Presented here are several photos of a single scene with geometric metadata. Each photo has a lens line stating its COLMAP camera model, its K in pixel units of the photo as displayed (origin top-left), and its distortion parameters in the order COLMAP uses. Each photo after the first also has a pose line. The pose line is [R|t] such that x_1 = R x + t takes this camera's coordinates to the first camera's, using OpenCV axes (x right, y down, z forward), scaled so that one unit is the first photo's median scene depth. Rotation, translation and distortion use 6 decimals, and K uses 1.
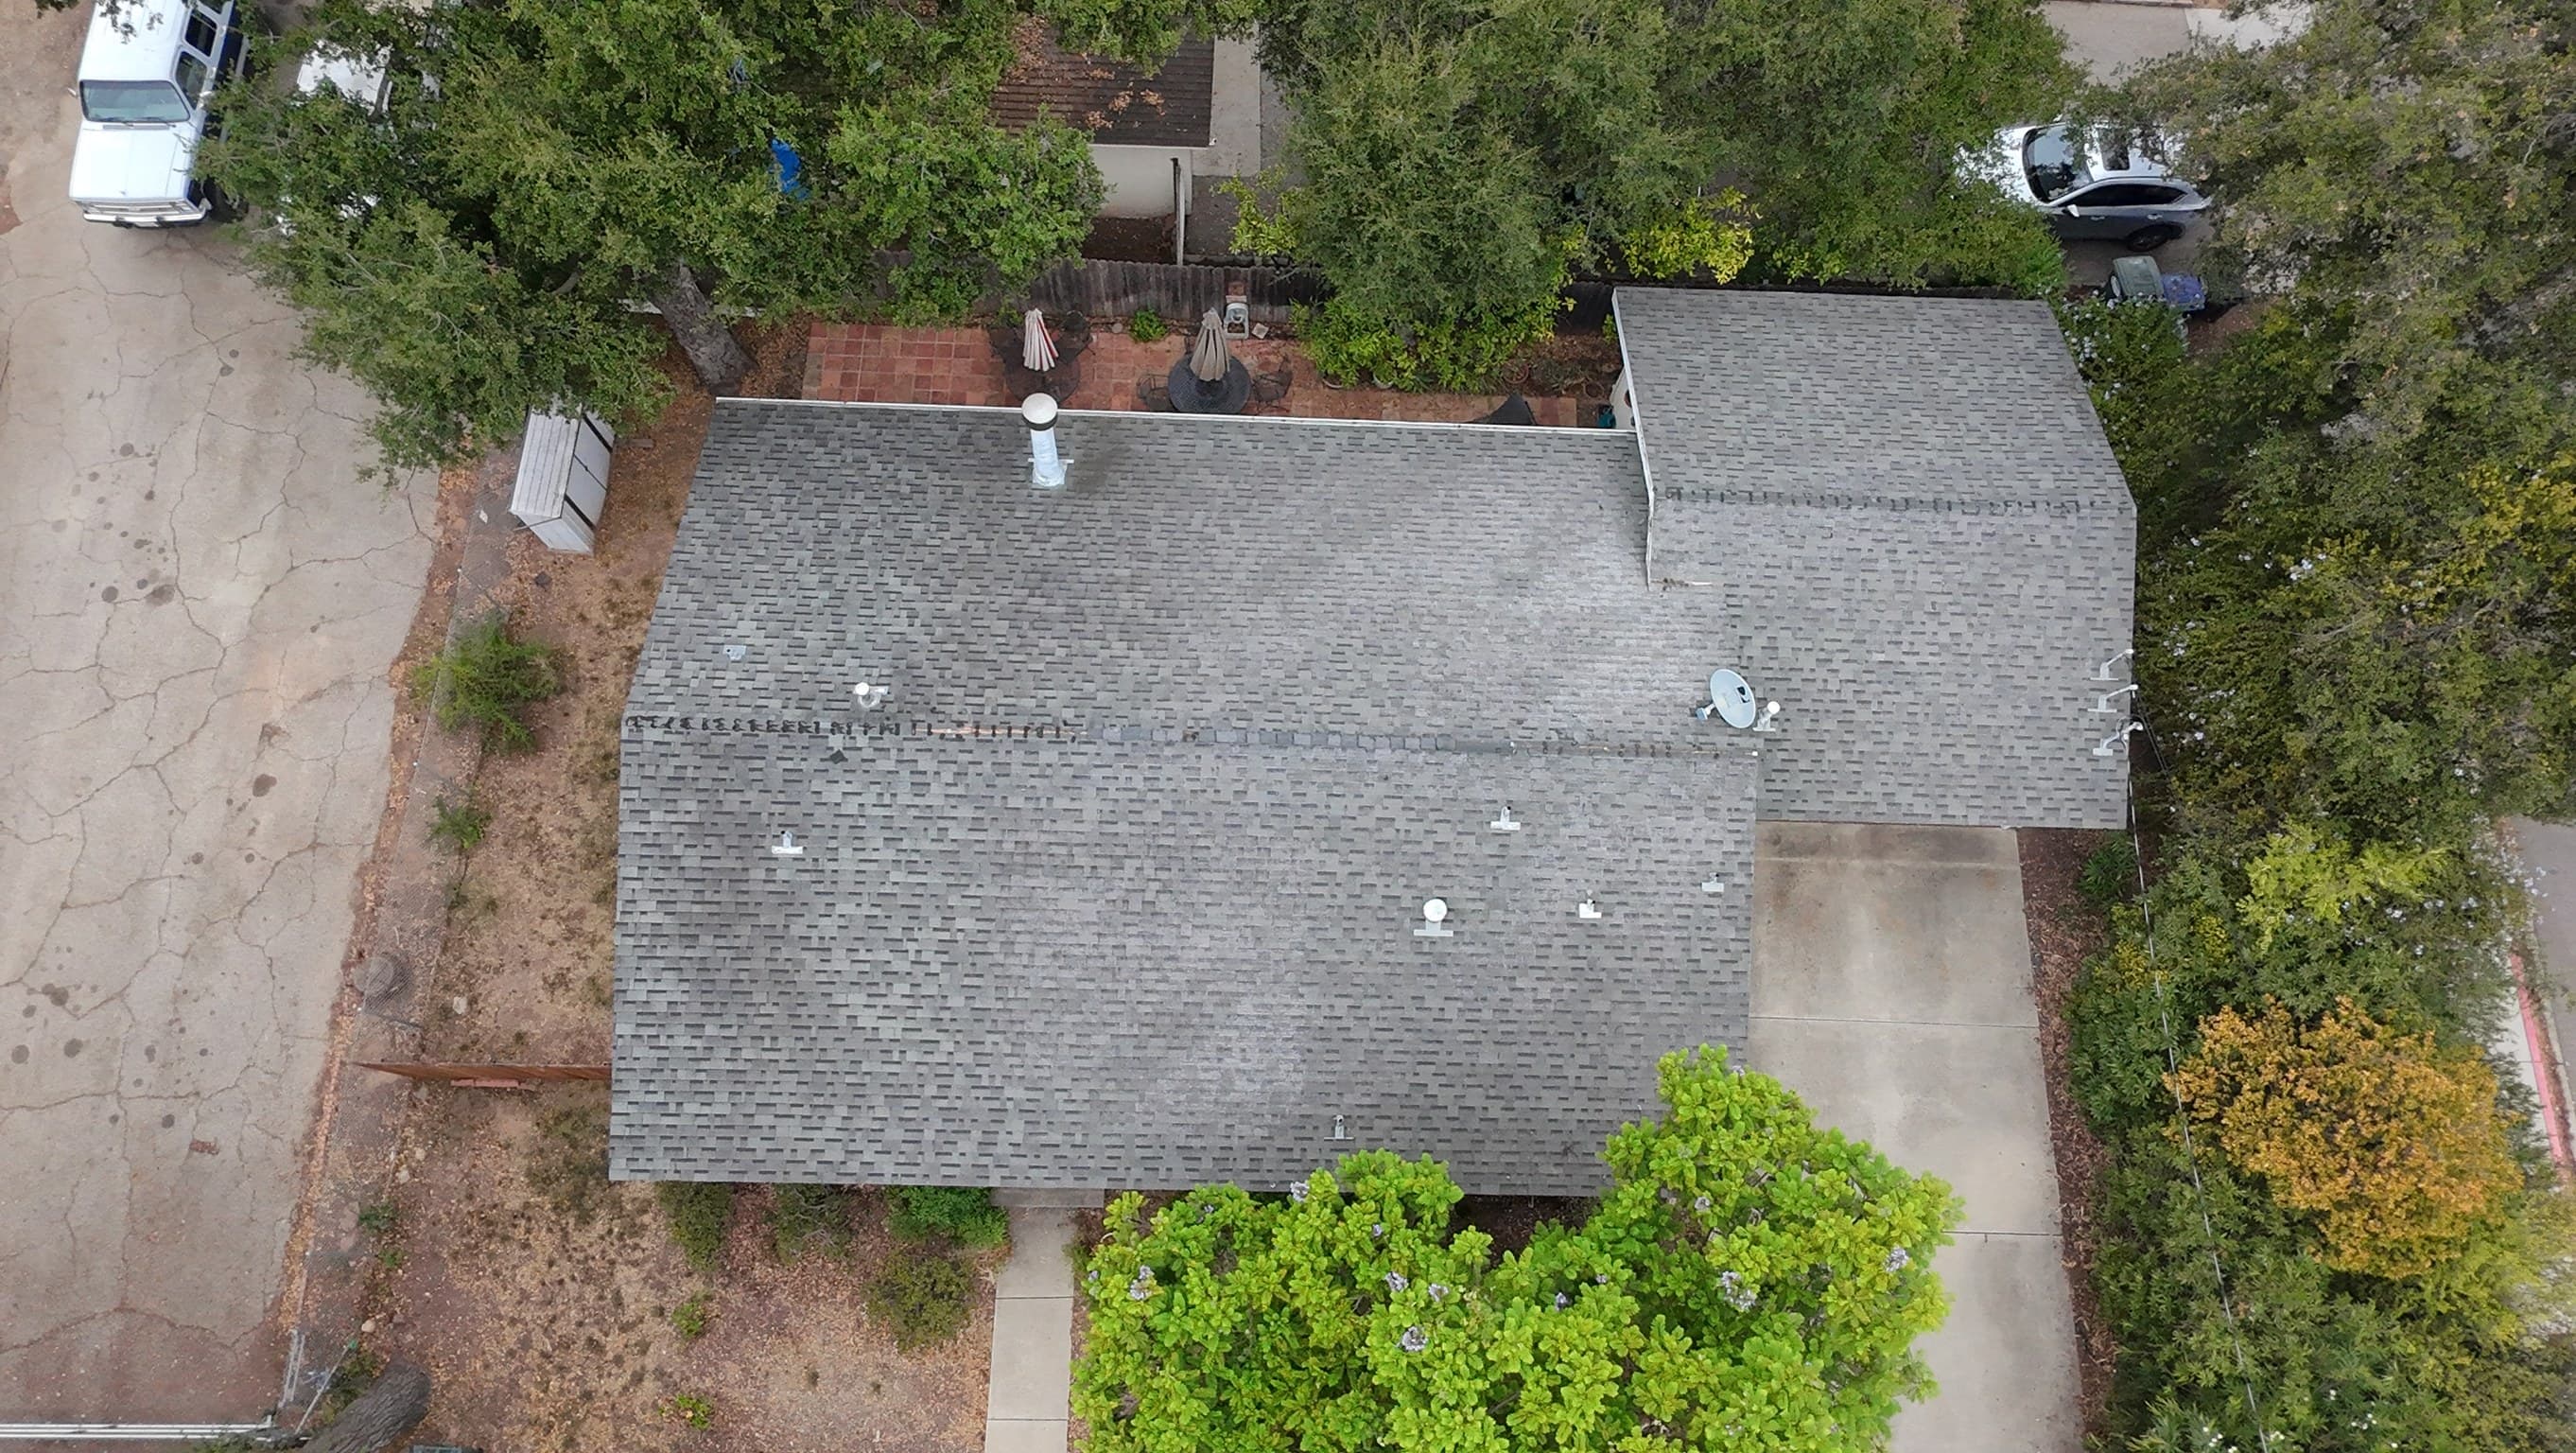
lens RADIAL K [[1651.0, 0, 1288.0], [0, 1651.0, 726.5], [0, 0, 1]] dist [-0.000091, 0.001238]
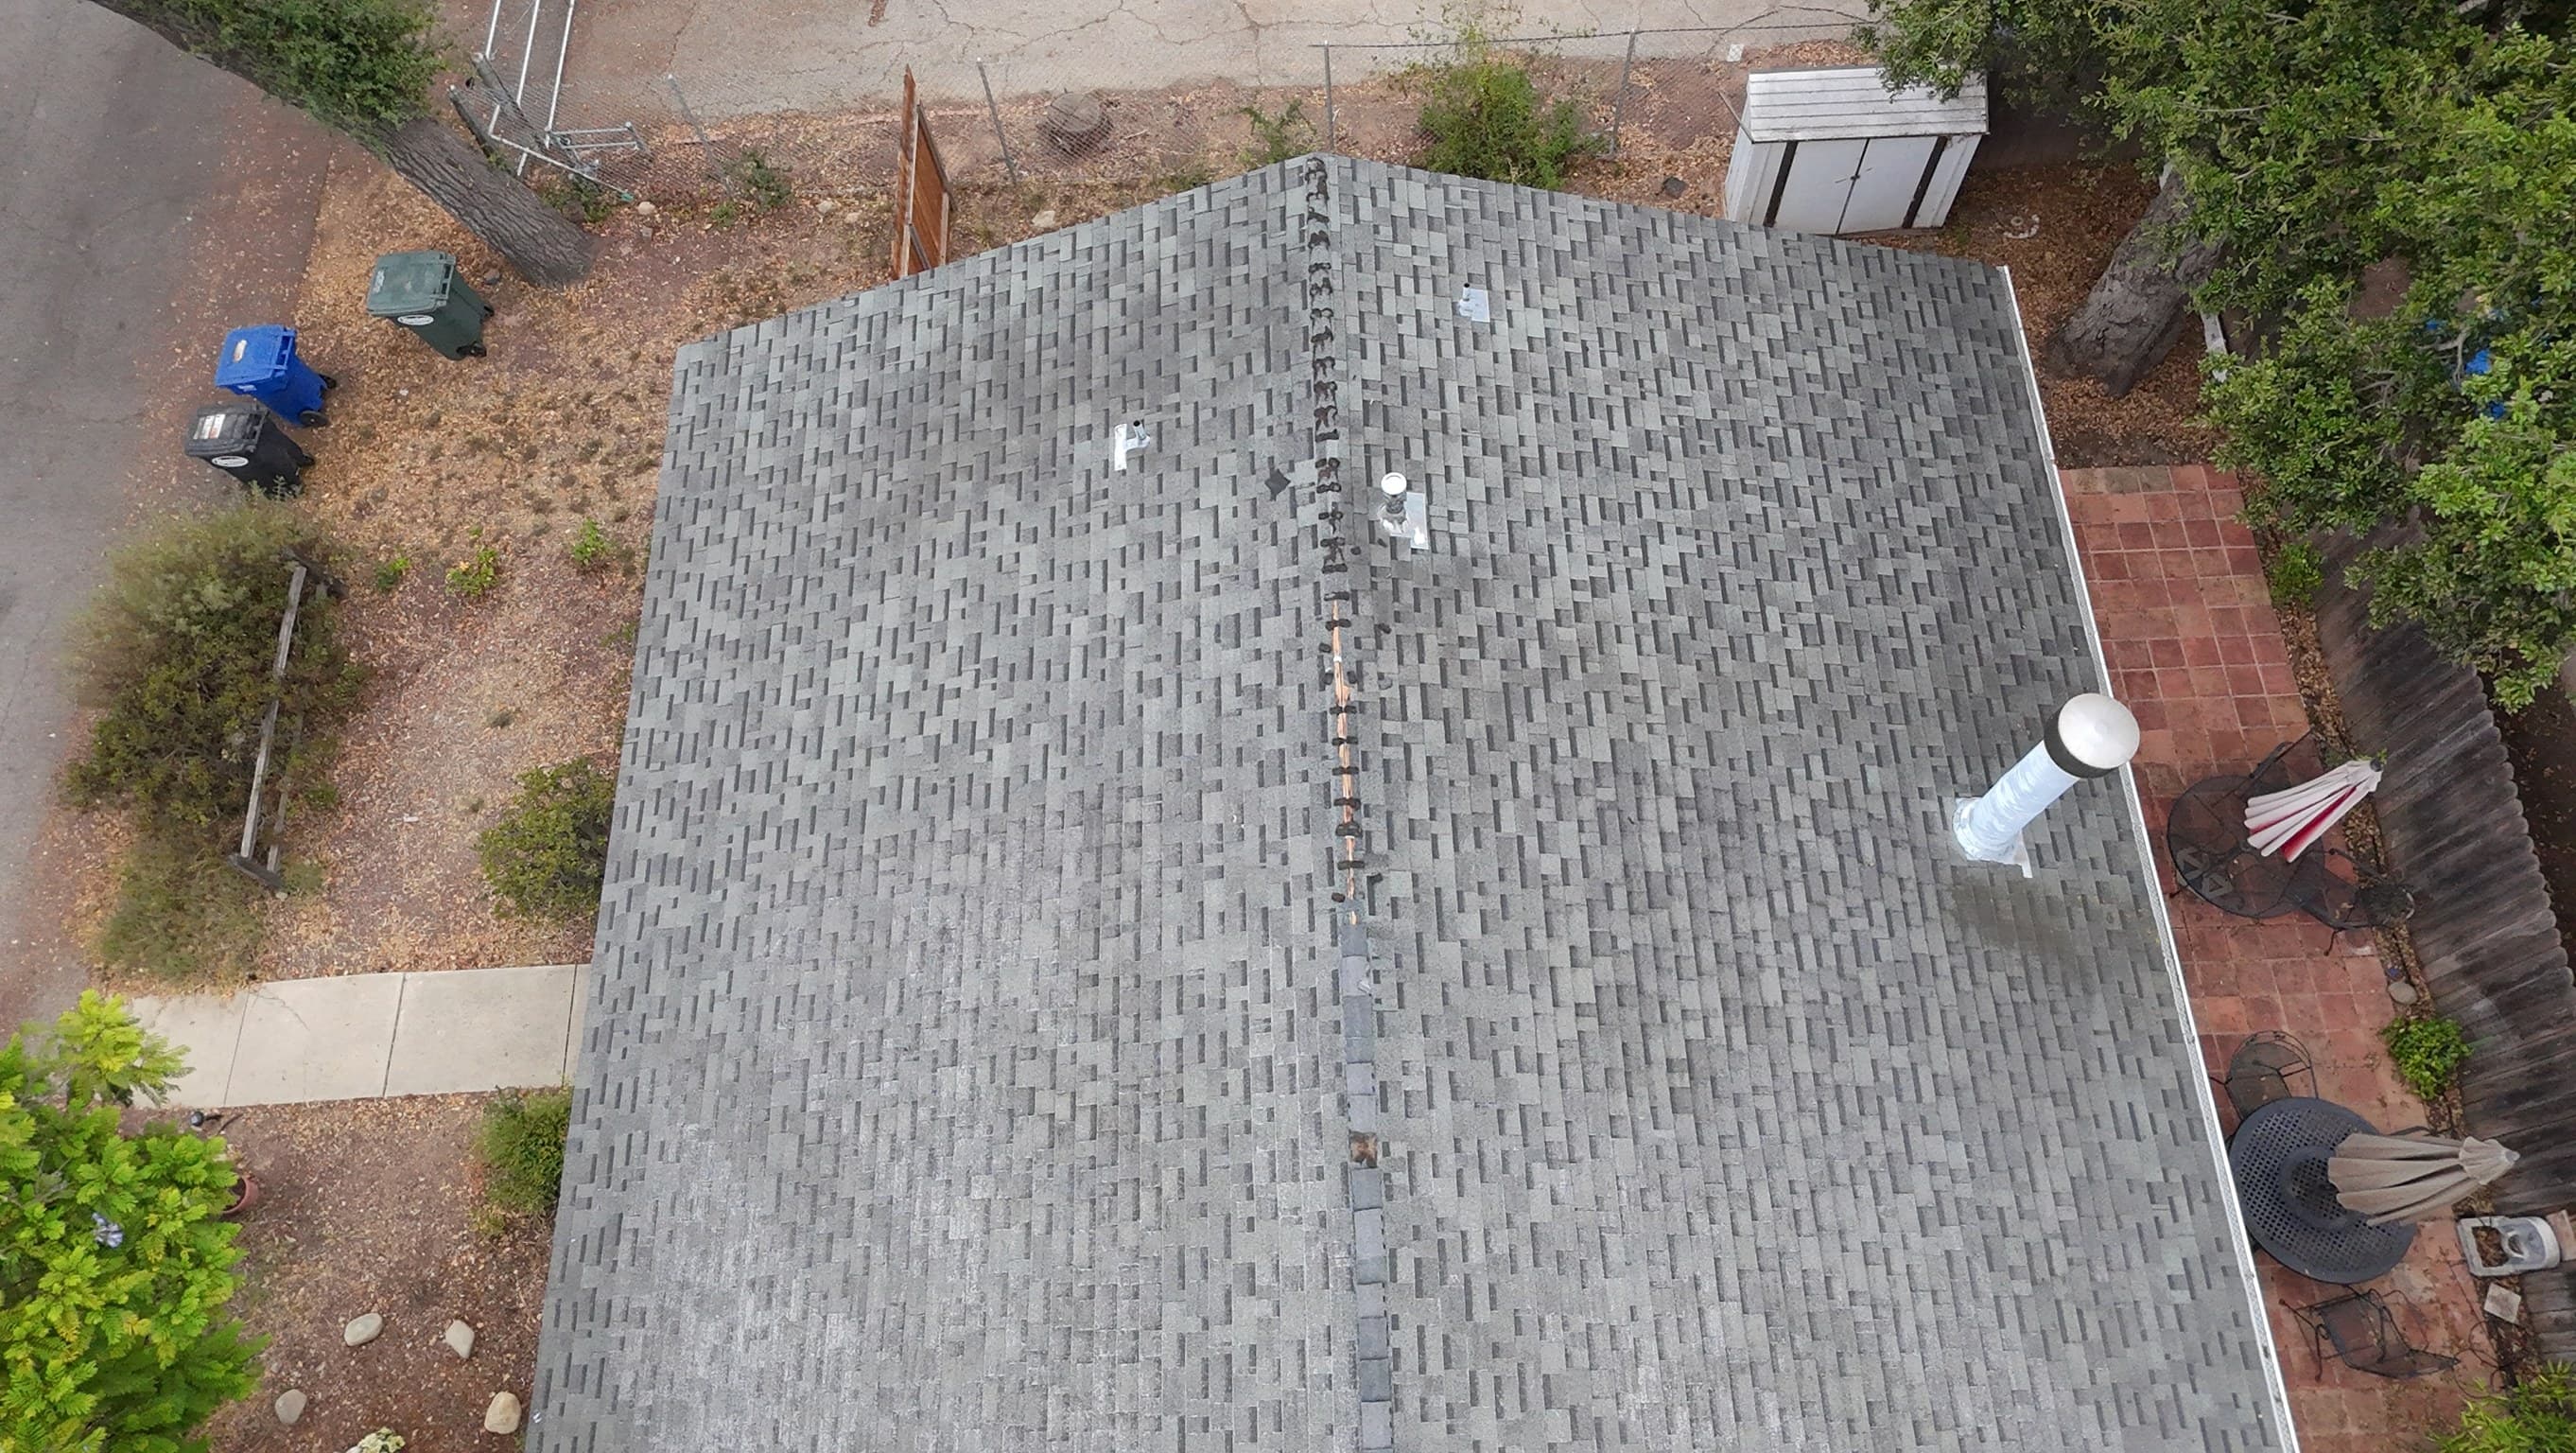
lens RADIAL K [[1651.0, 0, 1288.0], [0, 1651.0, 726.5], [0, 0, 1]] dist [-0.000091, 0.001238]
pose [[0.042357, 0.900365, -0.433068, 0.029156], [-0.930461, 0.193440, 0.311164, -0.134030], [0.363934, 0.389773, 0.845949, 0.574220]]
